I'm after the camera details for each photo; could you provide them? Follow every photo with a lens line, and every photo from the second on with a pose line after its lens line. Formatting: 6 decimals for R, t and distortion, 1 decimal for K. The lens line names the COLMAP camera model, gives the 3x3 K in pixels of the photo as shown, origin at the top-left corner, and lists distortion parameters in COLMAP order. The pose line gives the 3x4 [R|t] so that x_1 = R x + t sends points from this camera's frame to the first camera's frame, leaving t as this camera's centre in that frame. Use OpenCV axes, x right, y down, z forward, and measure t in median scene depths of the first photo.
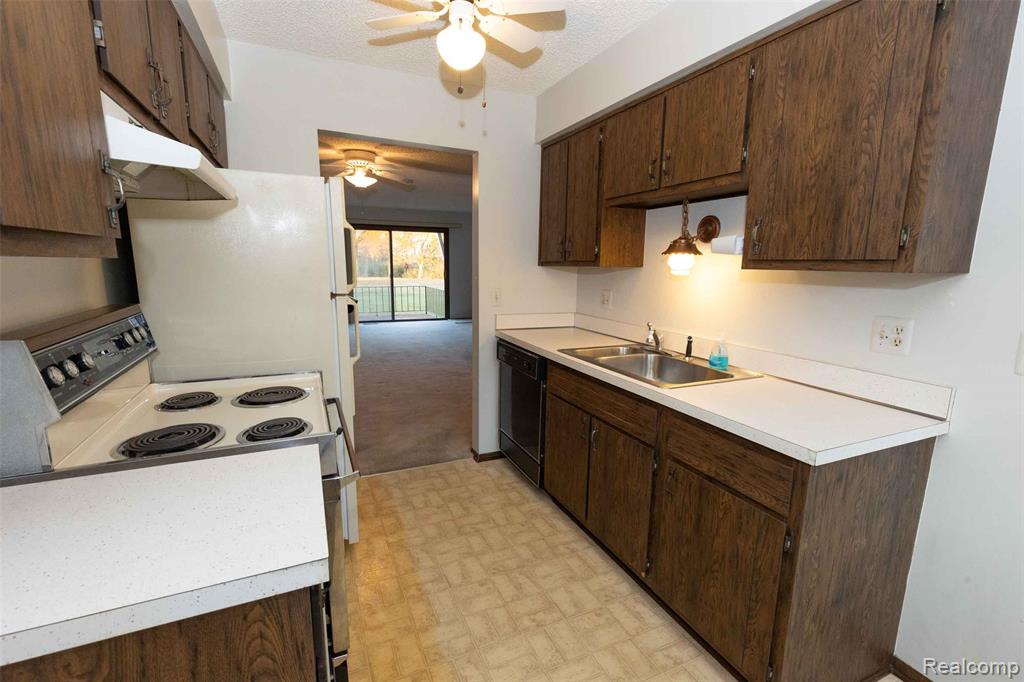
lens RADIAL K [[460.4, 0, 512.7], [0, 460.4, 345.6], [0, 0, 1]] dist [0.007462, -0.001391]
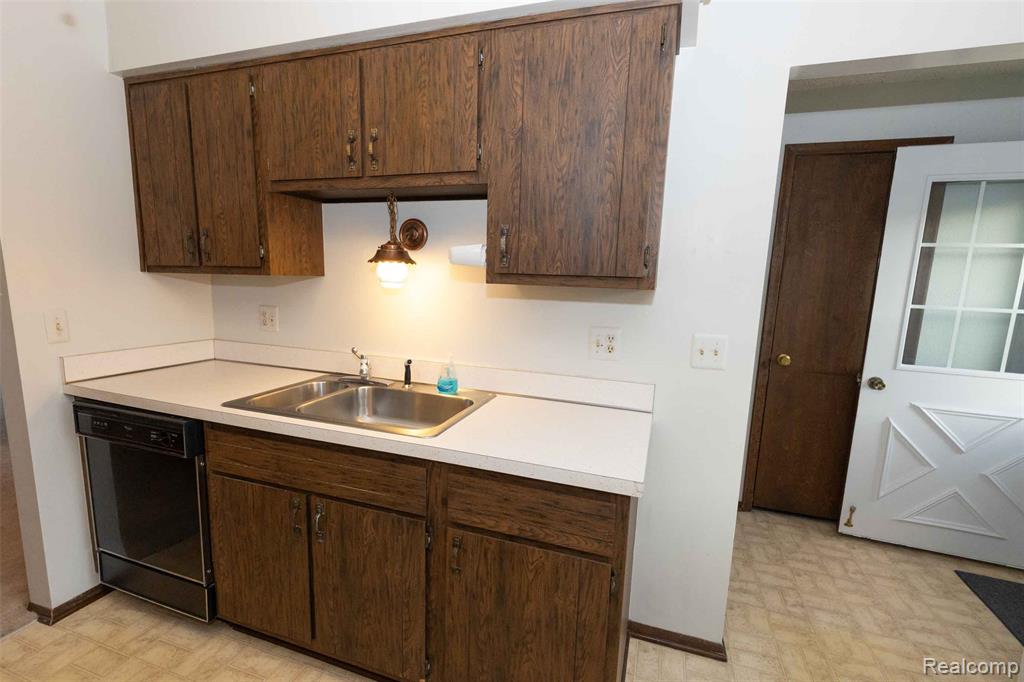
lens RADIAL K [[460.4, 0, 512.7], [0, 460.4, 345.6], [0, 0, 1]] dist [0.007462, -0.001391]
pose [[0.684680, -0.105005, 0.721240, -0.098234], [0.109190, 0.993177, 0.040942, -0.065443], [-0.720618, 0.050720, 0.691474, 0.303787]]
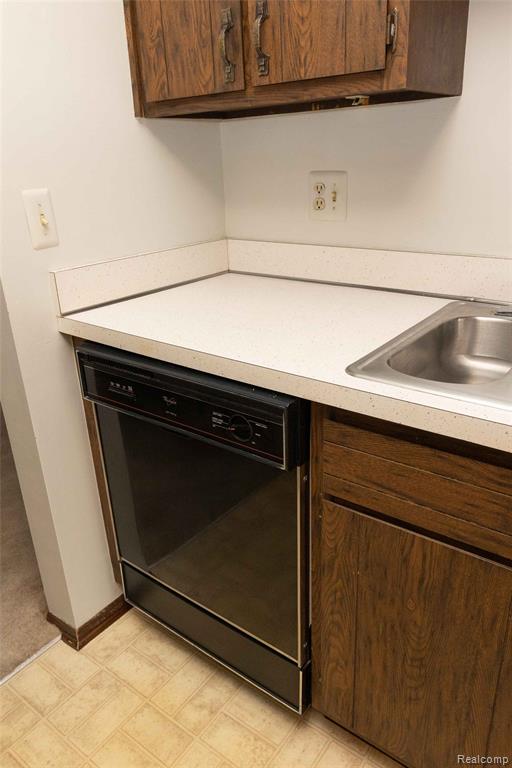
lens RADIAL K [[558.7, 0, 256.0], [0, 558.7, 384.0], [0, 0, 1]] dist [-0.004352, -0.001862]
pose [[0.877306, -0.227496, 0.422588, -0.144504], [0.135445, 0.962086, 0.236740, -0.096629], [-0.460423, -0.150456, 0.874856, 0.833244]]
